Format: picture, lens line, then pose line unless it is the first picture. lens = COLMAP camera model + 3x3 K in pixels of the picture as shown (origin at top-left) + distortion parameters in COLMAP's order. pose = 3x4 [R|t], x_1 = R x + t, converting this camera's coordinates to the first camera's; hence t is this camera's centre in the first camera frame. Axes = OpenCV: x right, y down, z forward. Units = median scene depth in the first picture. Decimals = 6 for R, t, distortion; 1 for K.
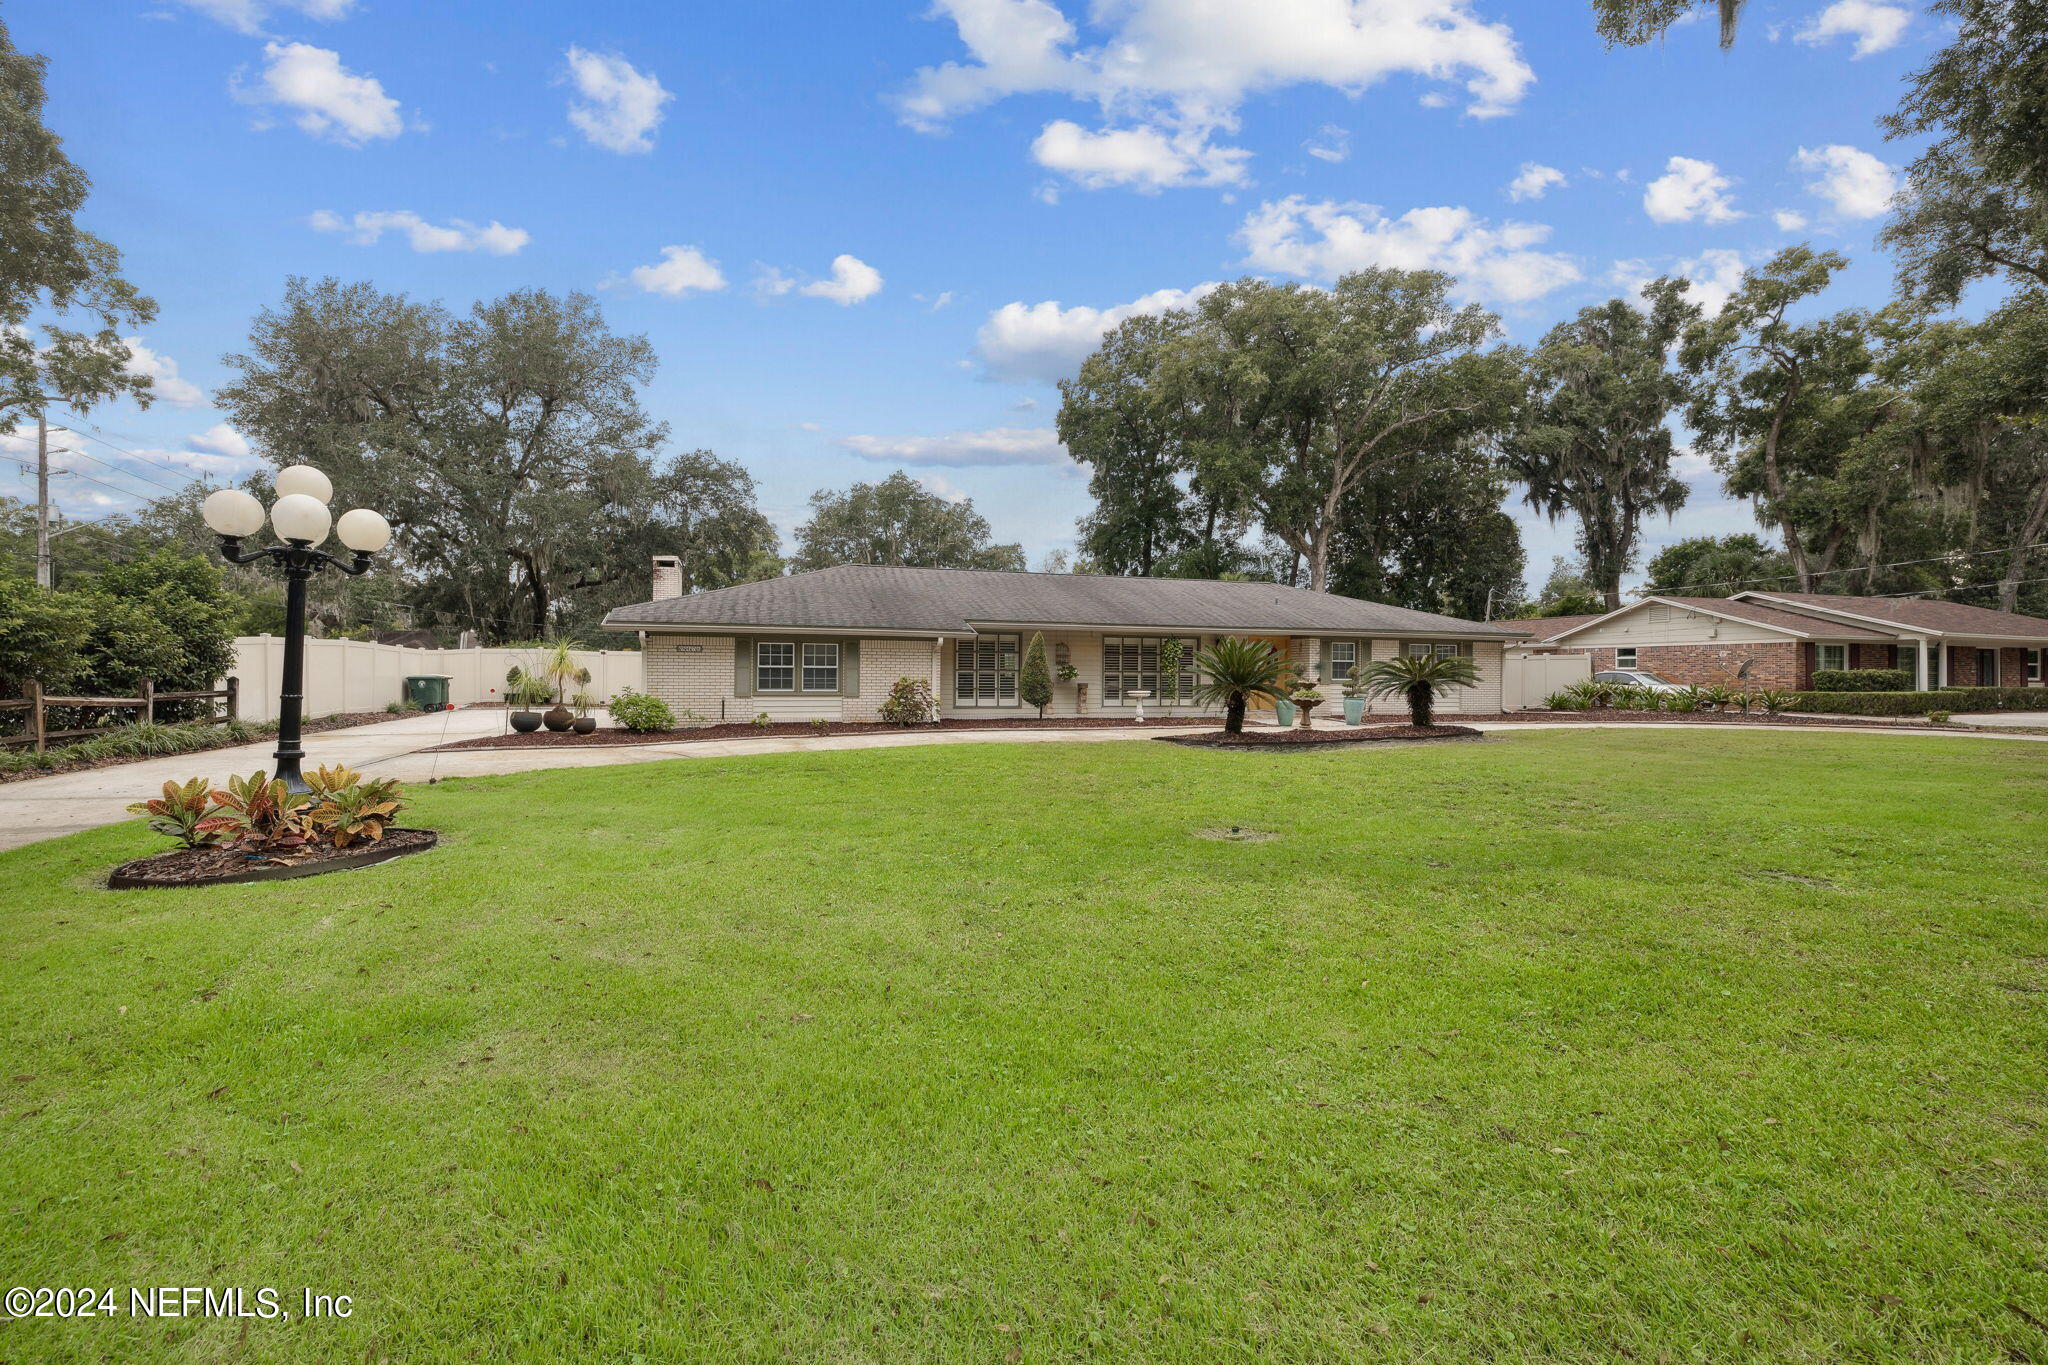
lens RADIAL K [[899.1, 0, 1024.0], [0, 899.1, 682.5], [0, 0, 1]] dist [-0.000635, 0.000217]
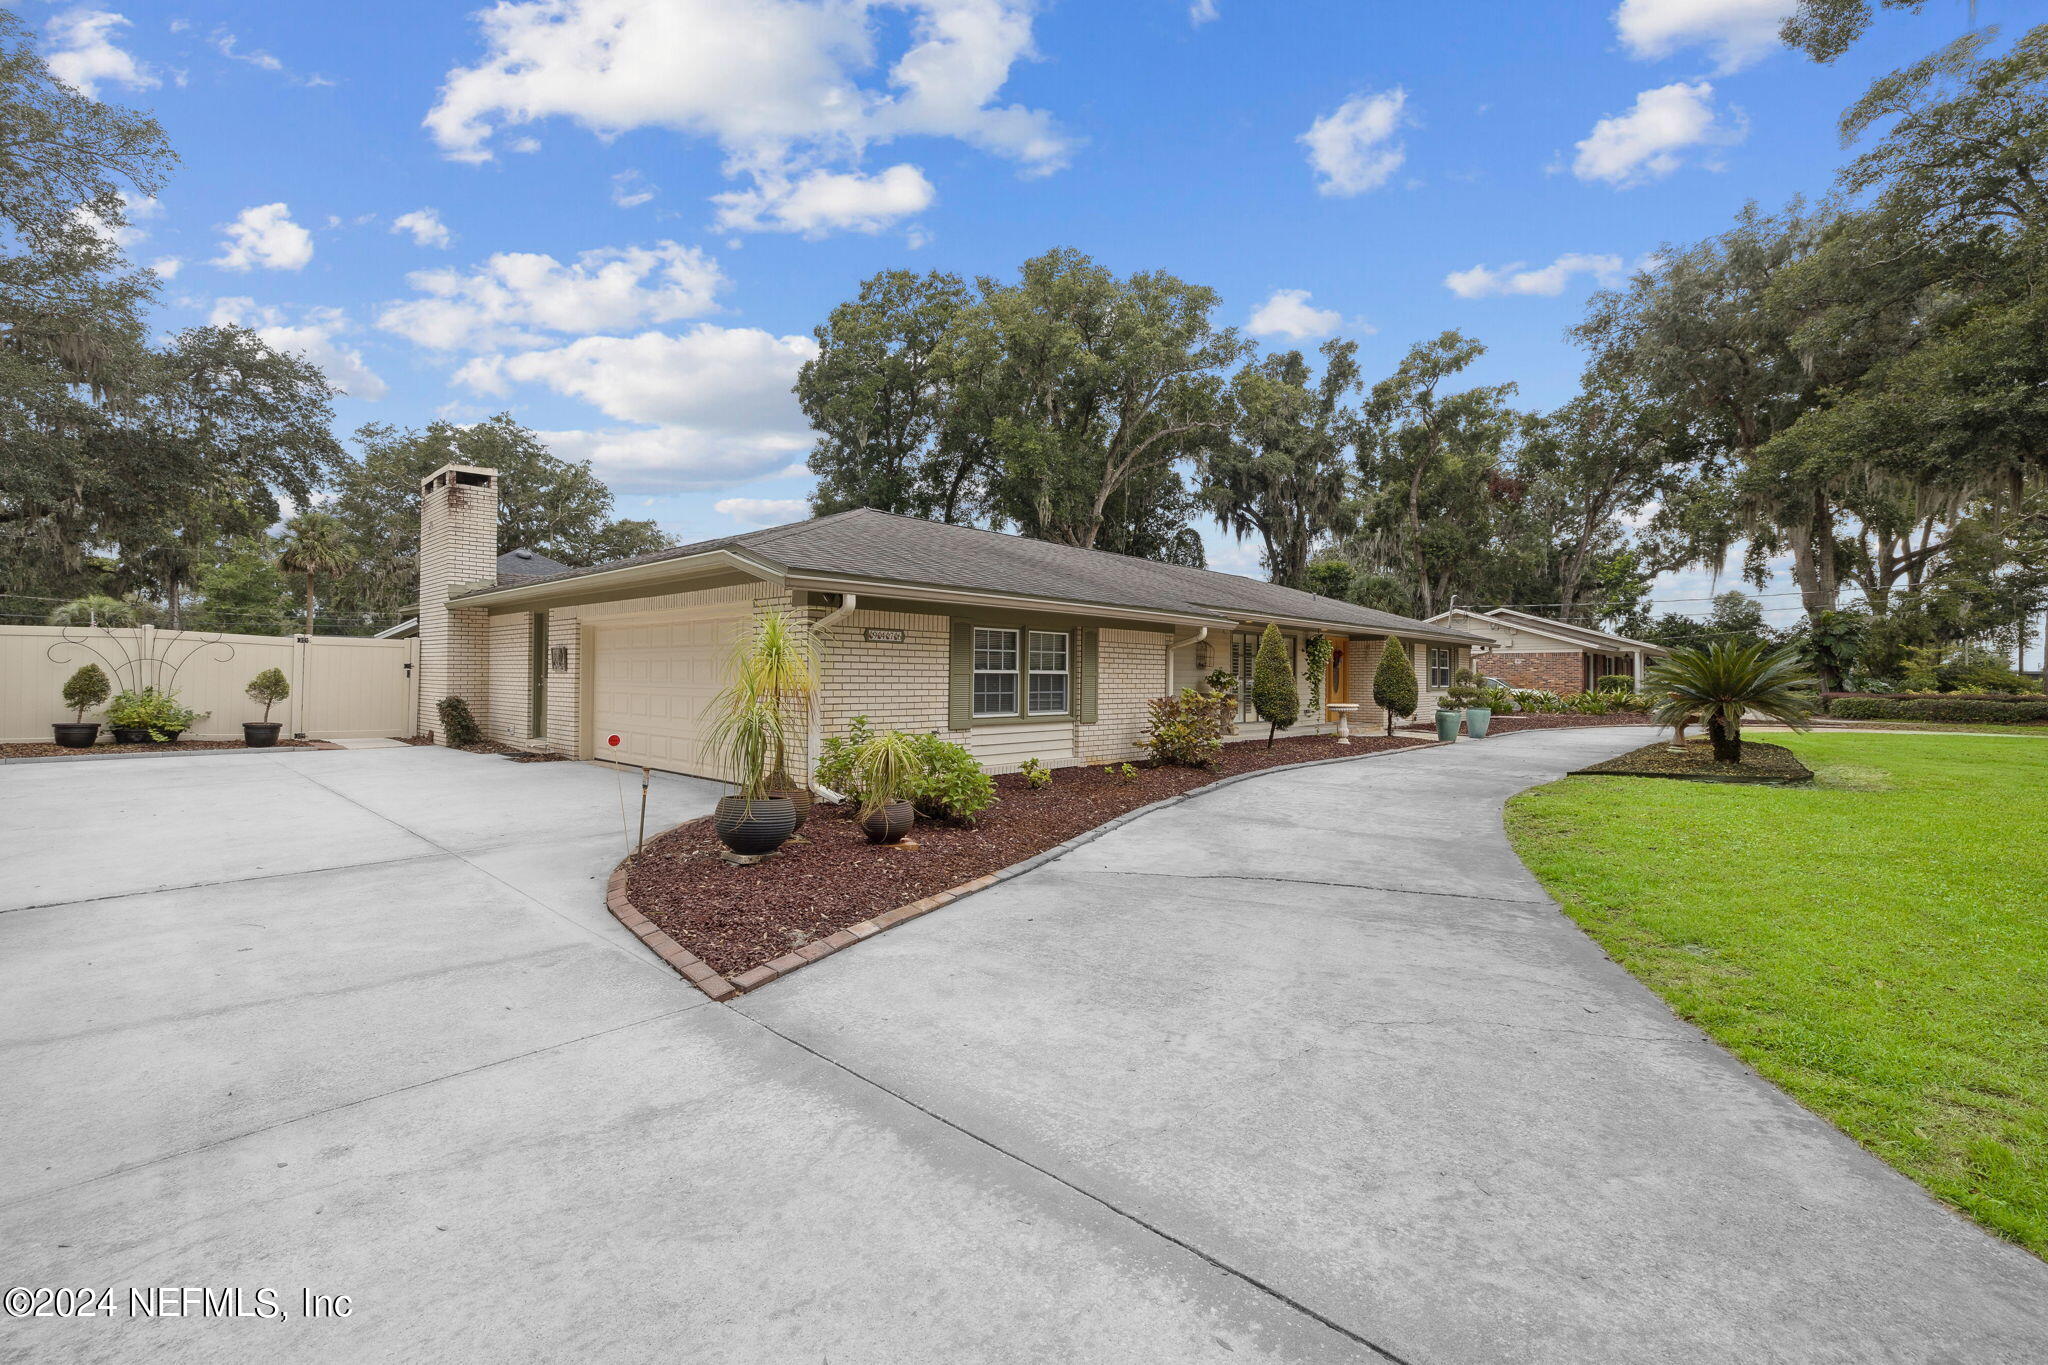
lens RADIAL K [[890.6, 0, 1032.5], [0, 890.6, 663.2], [0, 0, 1]] dist [0.000383, 0.000107]
pose [[0.868753, 0.008309, 0.495176, -0.232698], [0.003057, 0.999750, -0.022139, -0.004800], [-0.495236, 0.020747, 0.868511, 0.229752]]
